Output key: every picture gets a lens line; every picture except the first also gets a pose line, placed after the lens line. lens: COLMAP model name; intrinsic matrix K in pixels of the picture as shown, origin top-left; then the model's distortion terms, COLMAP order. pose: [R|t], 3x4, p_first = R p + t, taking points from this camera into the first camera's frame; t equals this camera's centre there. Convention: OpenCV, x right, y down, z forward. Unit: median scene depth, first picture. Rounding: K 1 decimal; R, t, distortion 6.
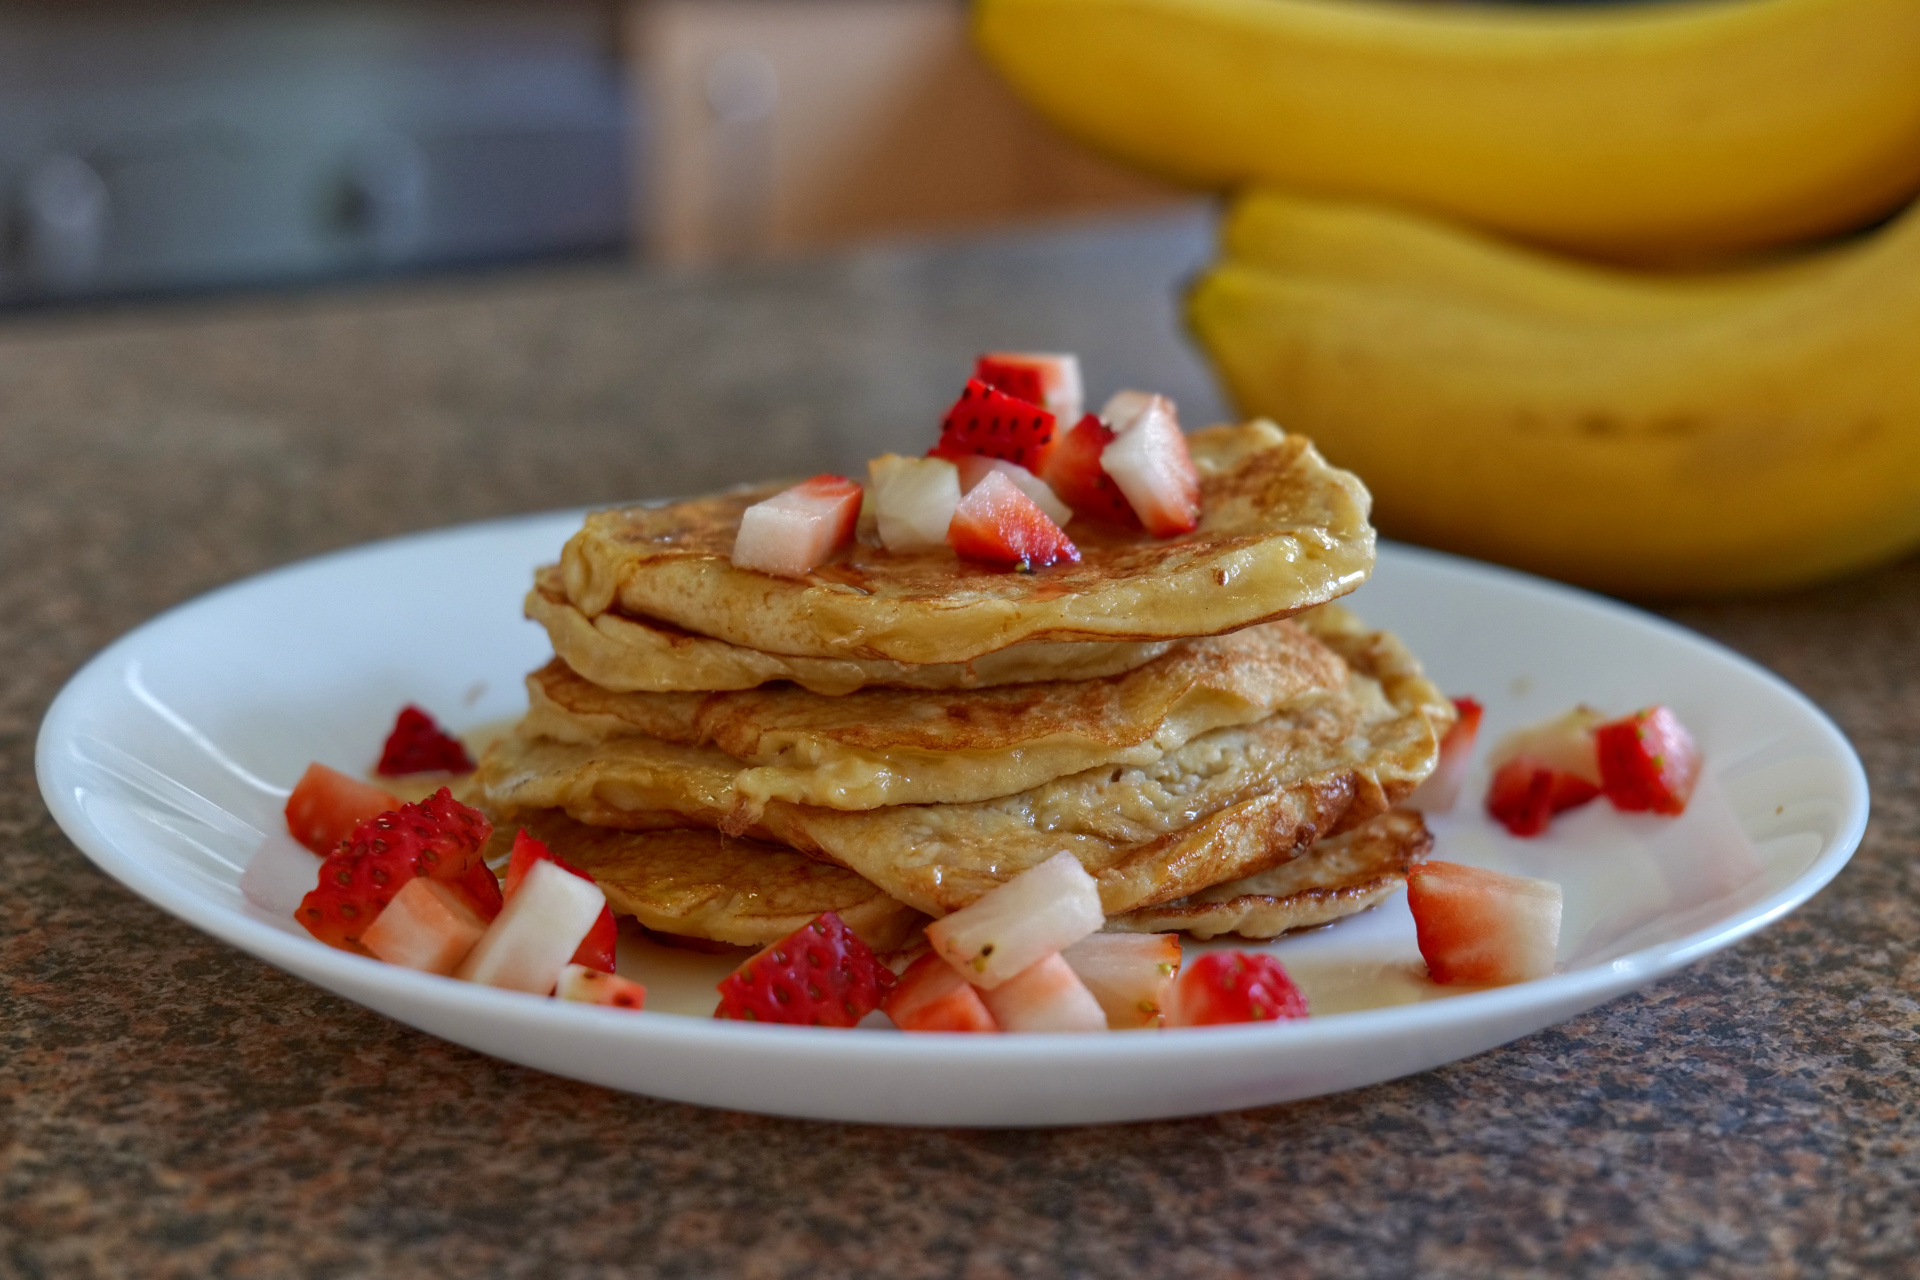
lens RADIAL K [[3346.9, 0, 965.1], [0, 3346.9, 630.2], [0, 0, 1]] dist [-0.027954, 0.000000]
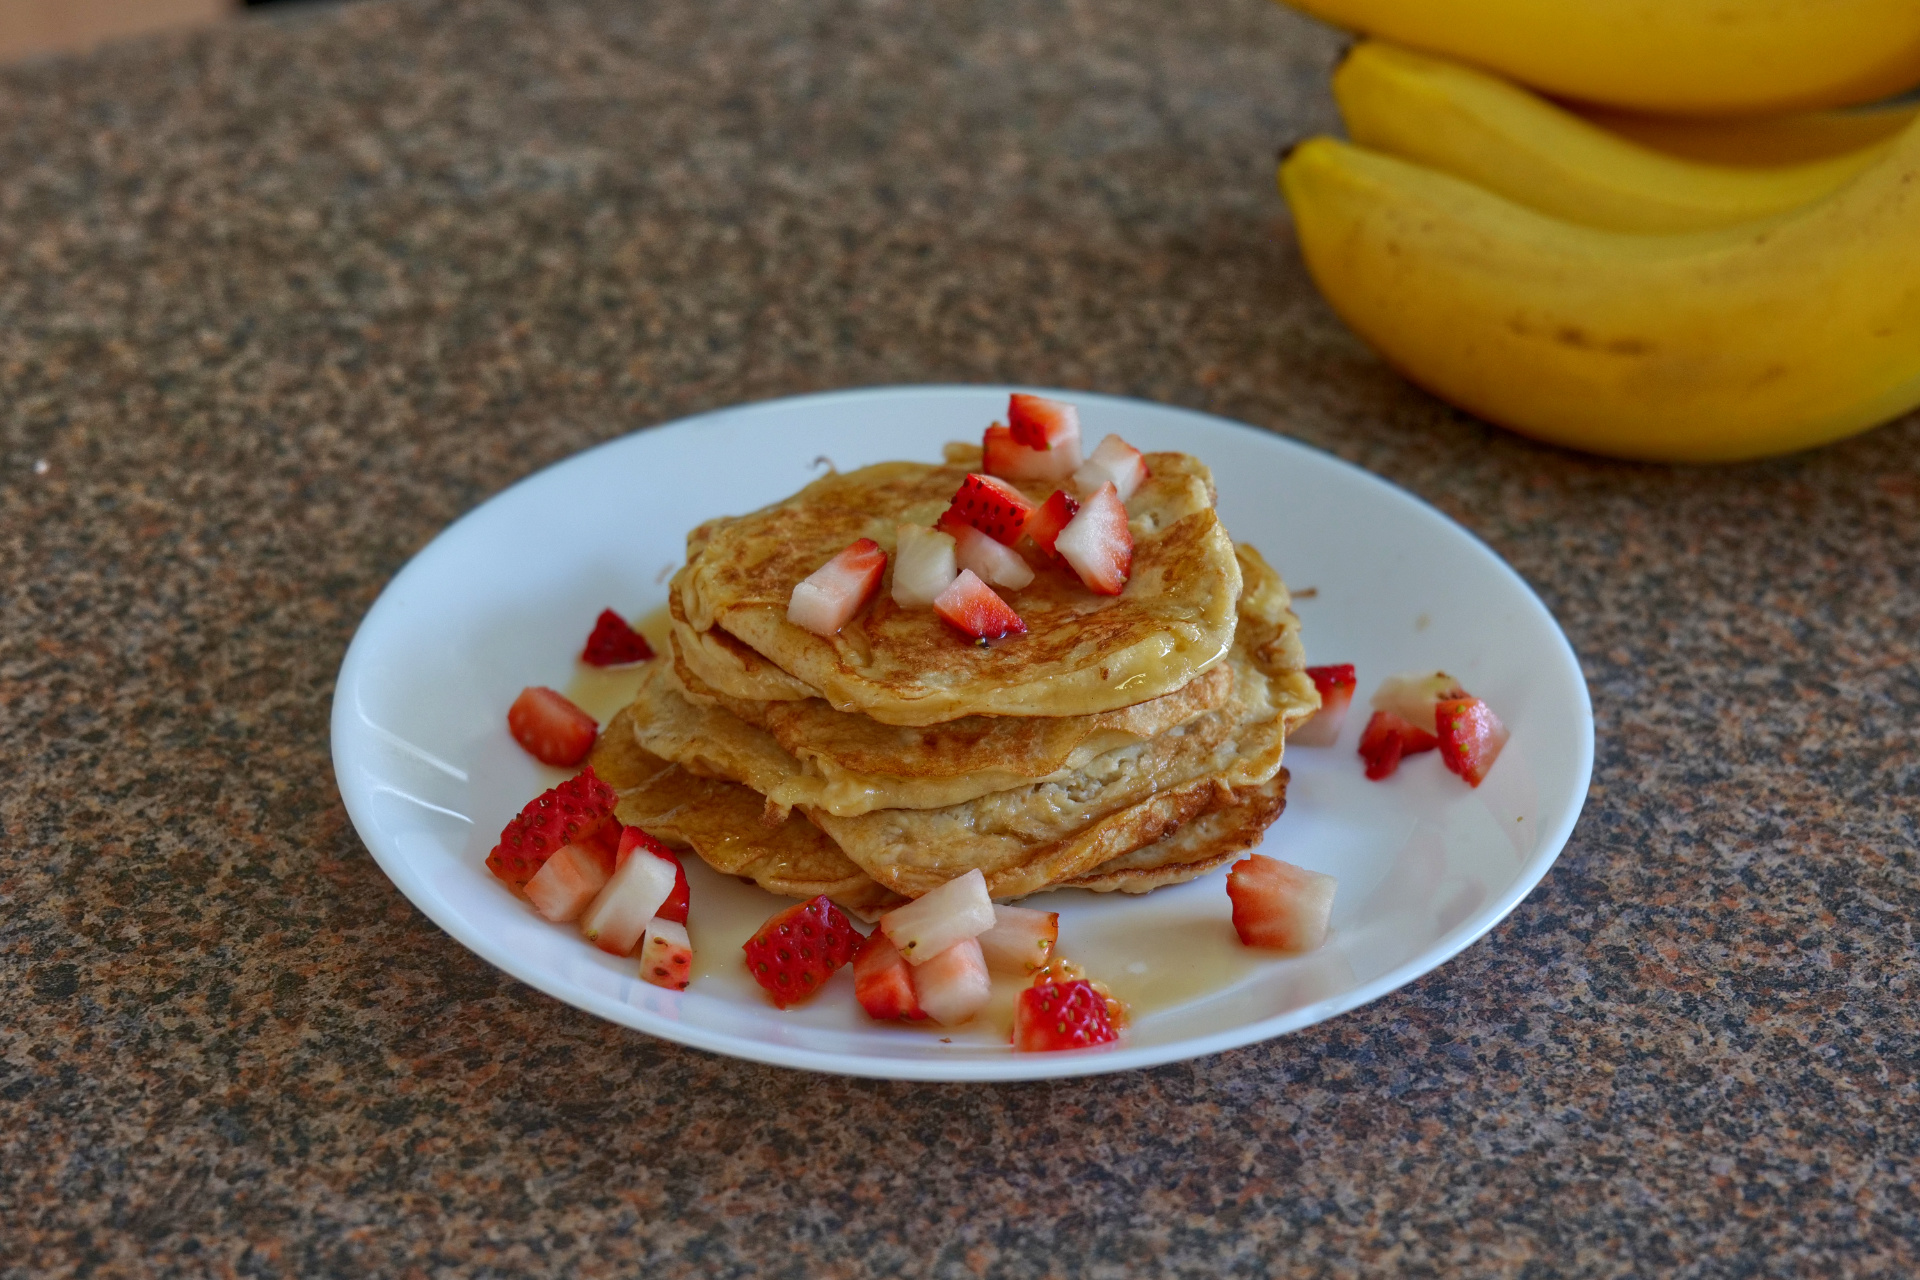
lens RADIAL K [[3346.9, 0, 926.0], [0, 3346.9, 640.4], [0, 0, 1]] dist [-0.027954, 0.000000]
pose [[0.985050, 0.069962, -0.157421, 0.233829], [-0.023051, 0.959131, 0.282022, -0.450066], [0.170719, -0.274177, 0.946405, -0.393867]]
